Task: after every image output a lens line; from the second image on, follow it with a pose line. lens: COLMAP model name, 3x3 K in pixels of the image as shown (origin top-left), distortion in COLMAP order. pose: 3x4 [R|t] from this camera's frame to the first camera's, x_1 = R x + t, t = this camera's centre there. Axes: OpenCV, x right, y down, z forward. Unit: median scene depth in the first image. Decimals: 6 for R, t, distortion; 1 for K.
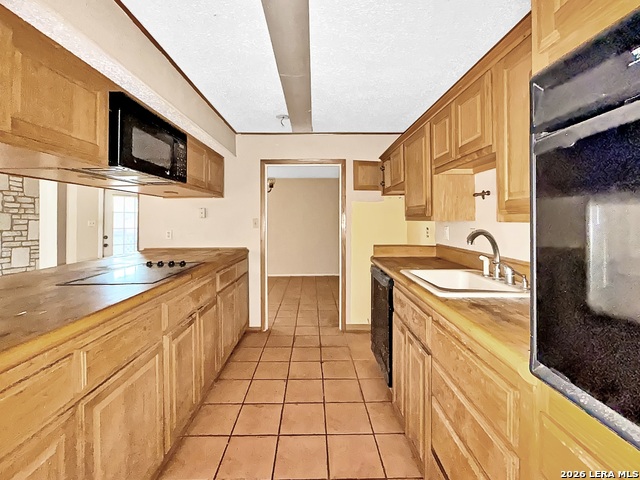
lens RADIAL K [[257.0, 0, 317.7], [0, 257.0, 219.8], [0, 0, 1]] dist [-0.001903, -0.000449]
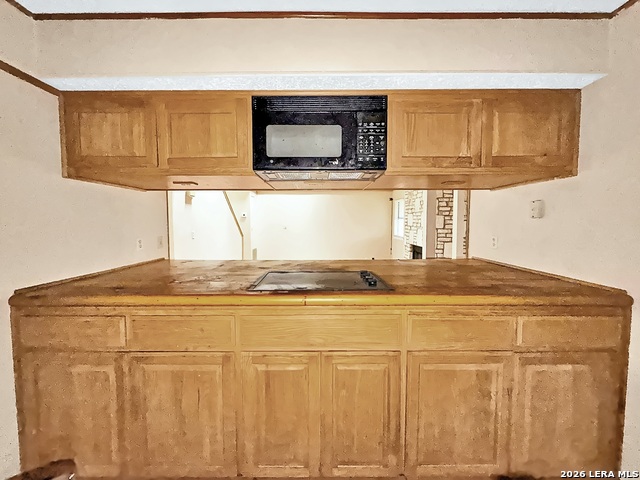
lens RADIAL K [[257.0, 0, 321.2], [0, 257.0, 237.6], [0, 0, 1]] dist [-0.001903, -0.000449]
pose [[0.013473, 0.067684, -0.997616, 0.116674], [0.003370, 0.997698, 0.067735, -0.004338], [0.999904, -0.004275, 0.013213, 0.517231]]
